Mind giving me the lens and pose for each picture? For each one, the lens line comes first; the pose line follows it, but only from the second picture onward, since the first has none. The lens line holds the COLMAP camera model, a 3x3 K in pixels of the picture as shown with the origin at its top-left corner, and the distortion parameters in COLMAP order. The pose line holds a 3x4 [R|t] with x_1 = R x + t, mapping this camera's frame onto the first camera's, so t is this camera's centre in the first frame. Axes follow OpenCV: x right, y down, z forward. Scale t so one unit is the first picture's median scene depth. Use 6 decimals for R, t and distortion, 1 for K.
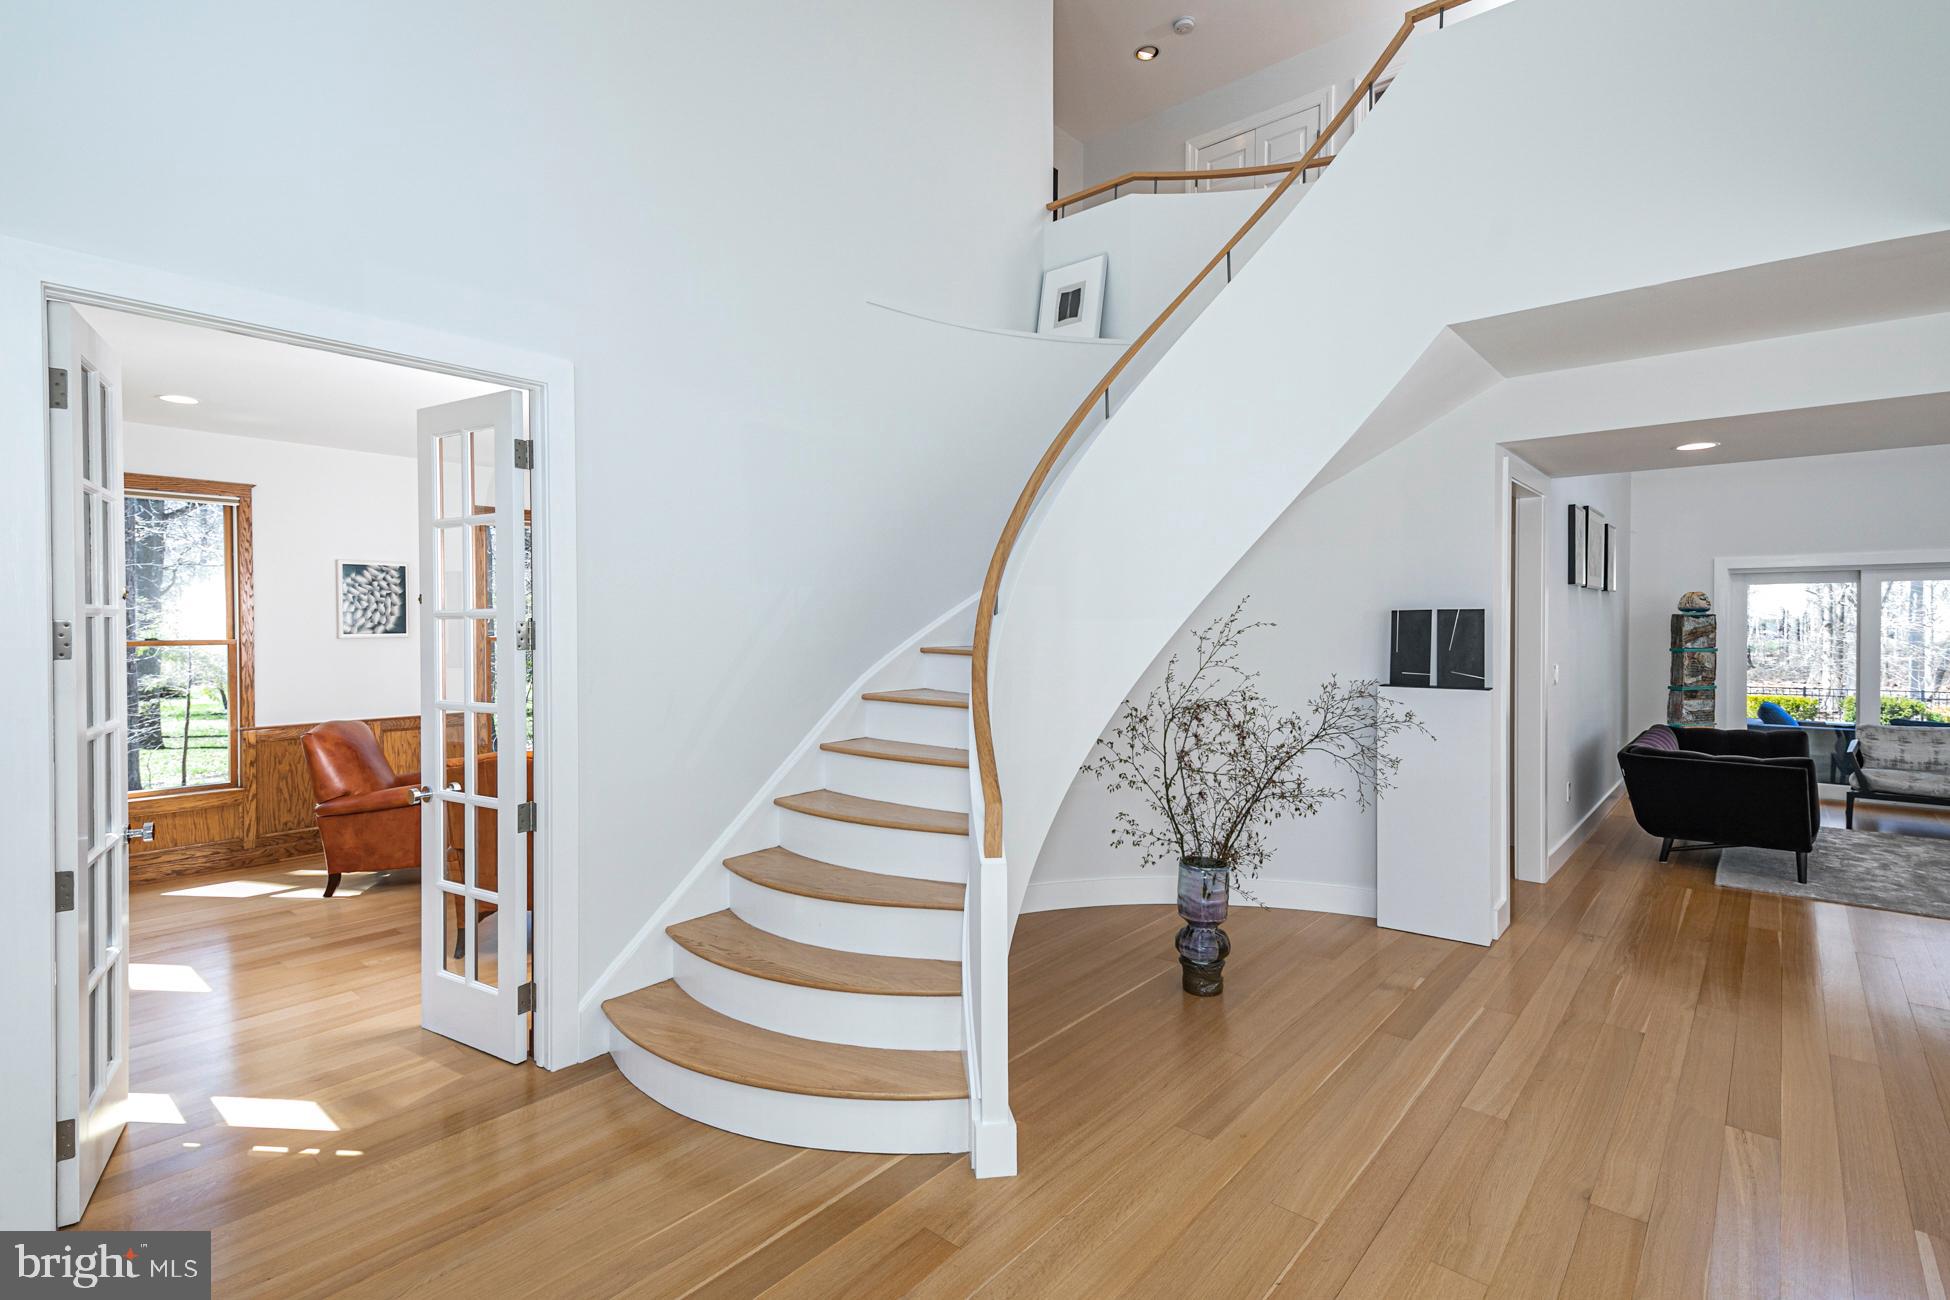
lens RADIAL K [[917.2, 0, 982.3], [0, 917.2, 636.6], [0, 0, 1]] dist [0.024983, -0.006646]
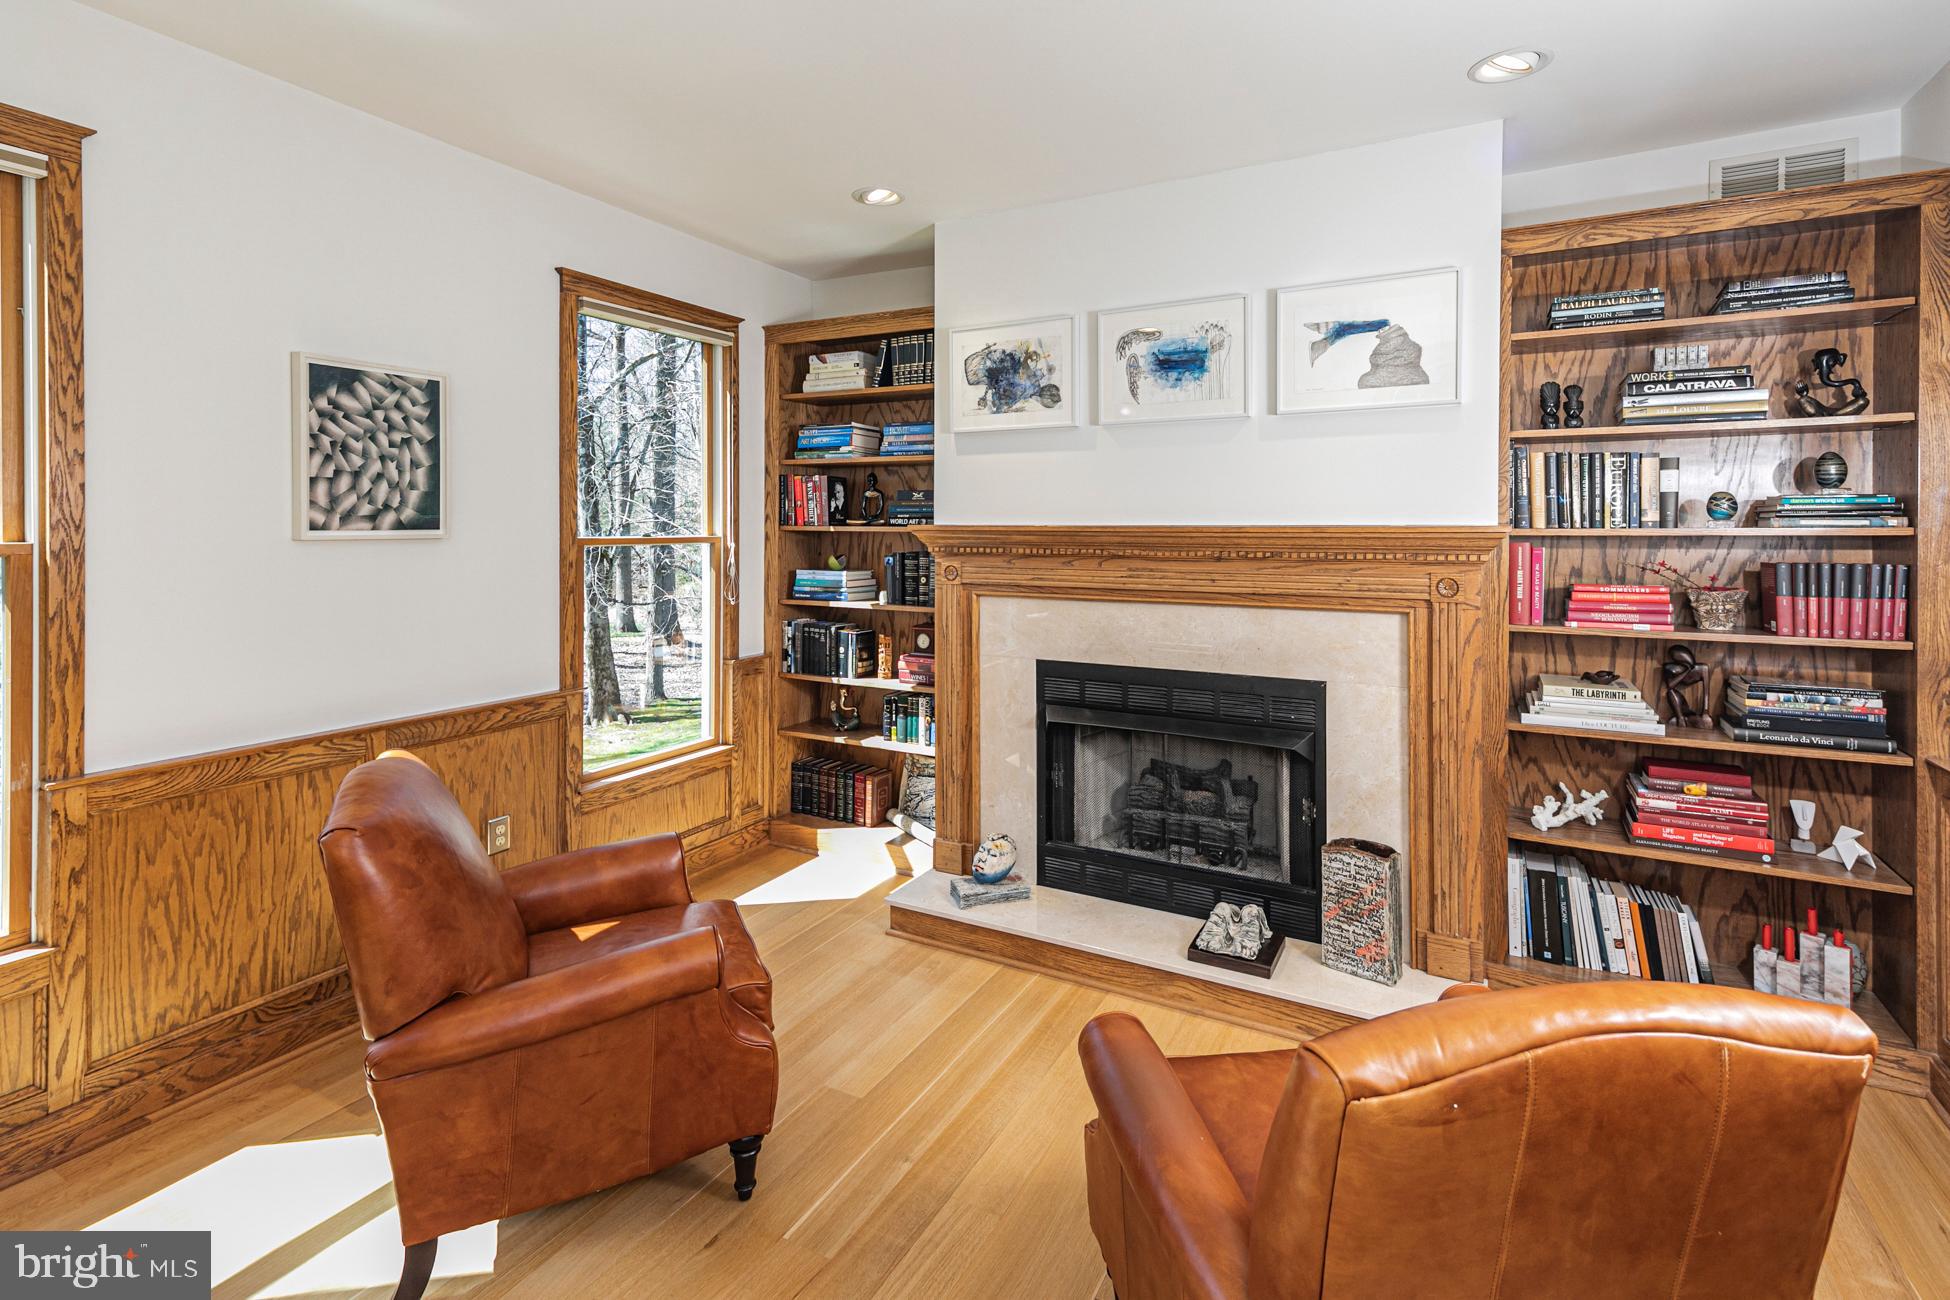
lens RADIAL K [[917.2, 0, 955.2], [0, 917.2, 534.9], [0, 0, 1]] dist [0.024983, -0.006646]
pose [[0.981381, -0.003698, 0.192036, -0.481640], [0.006635, 0.999871, -0.014650, 0.007496], [-0.191957, 0.015651, 0.981278, 0.530527]]
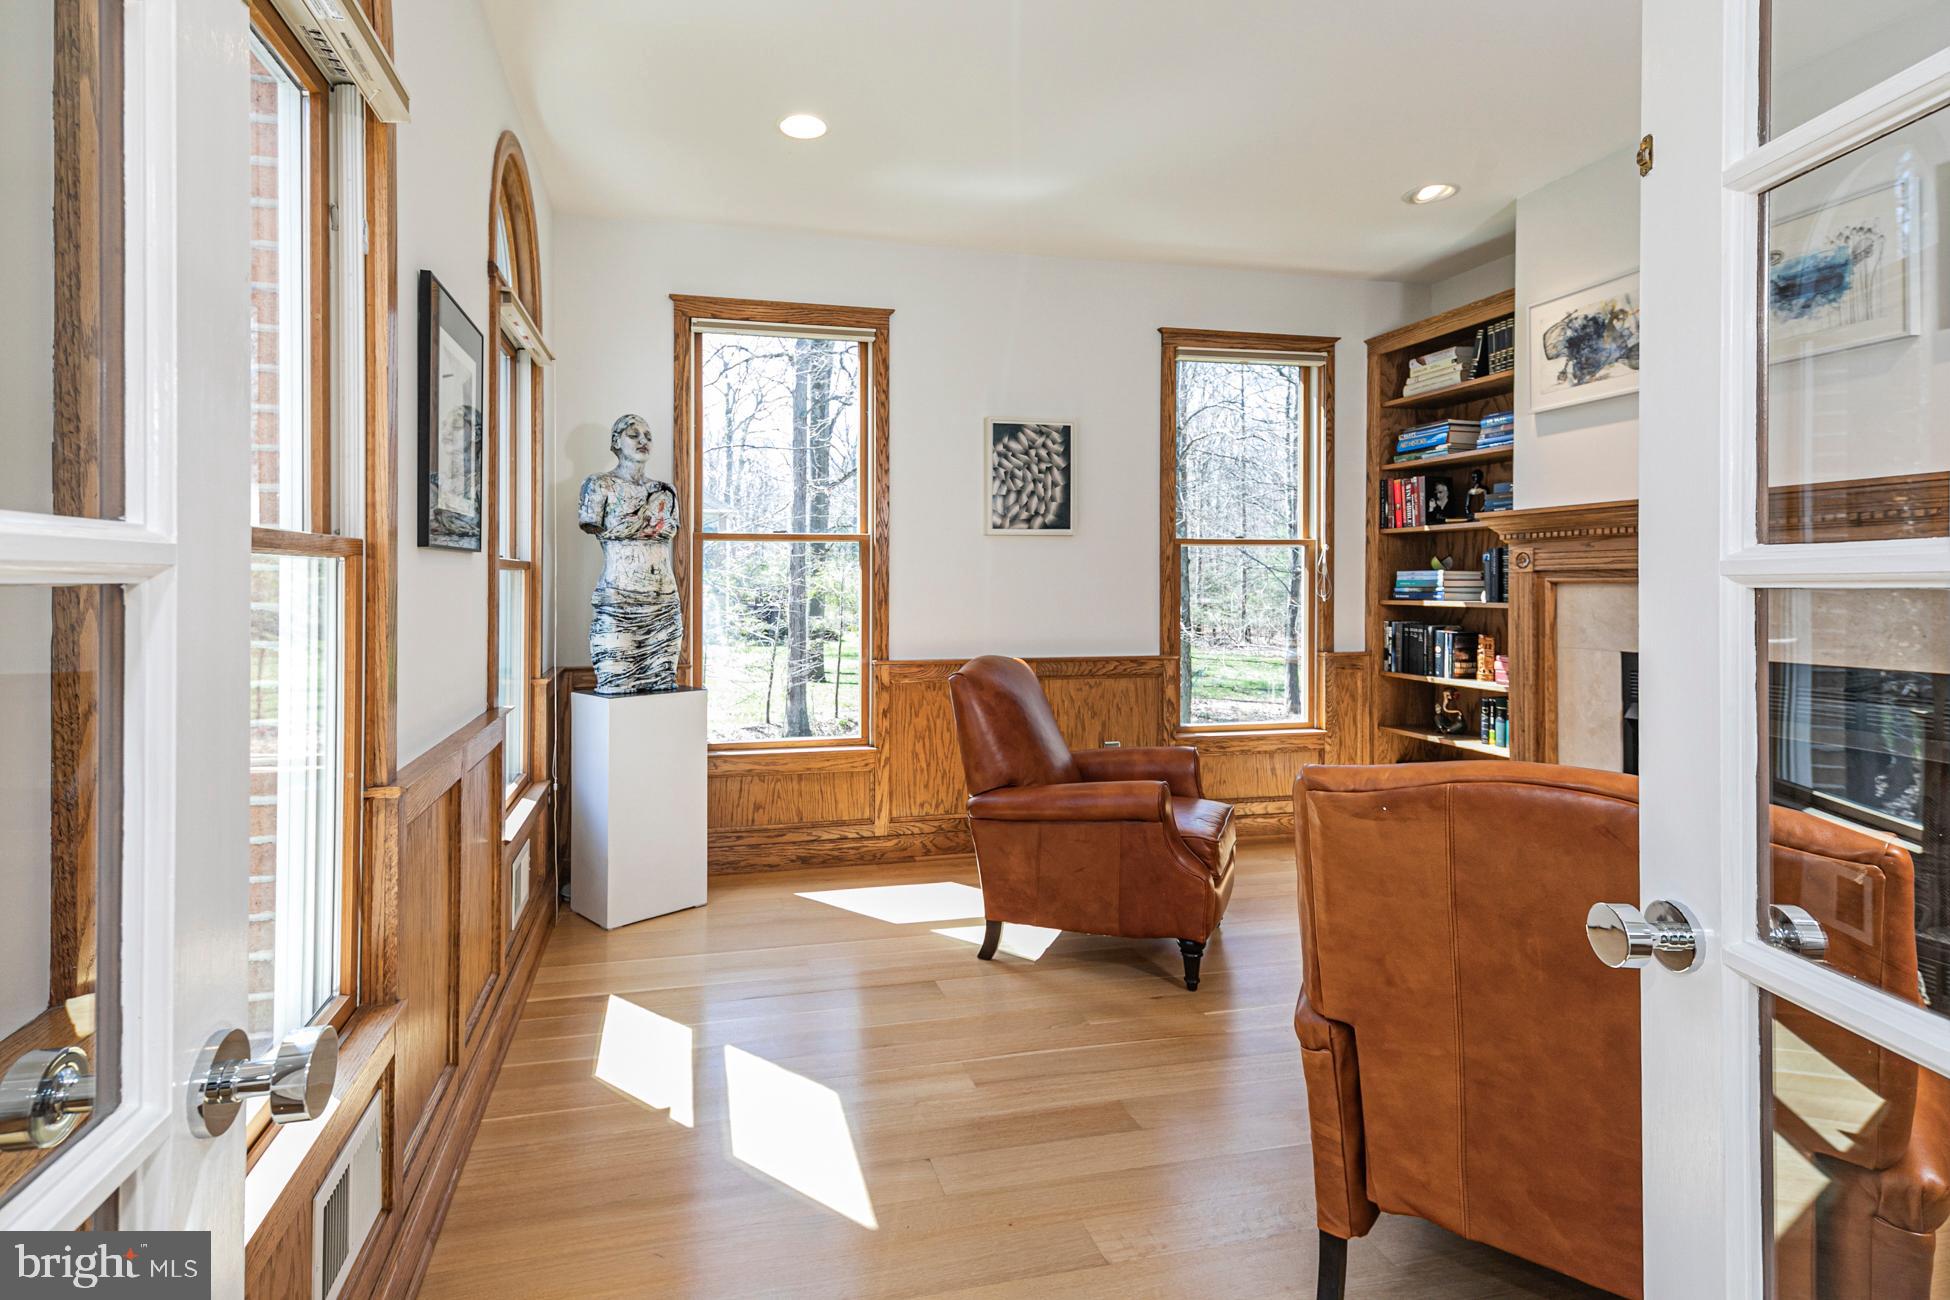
lens RADIAL K [[917.2, 0, 905.7], [0, 917.2, 586.4], [0, 0, 1]] dist [0.024983, -0.006646]
pose [[0.800803, 0.000852, -0.598928, -0.343591], [-0.011703, 0.999830, -0.014225, 0.048862], [0.598814, 0.018401, 0.800677, 0.434128]]
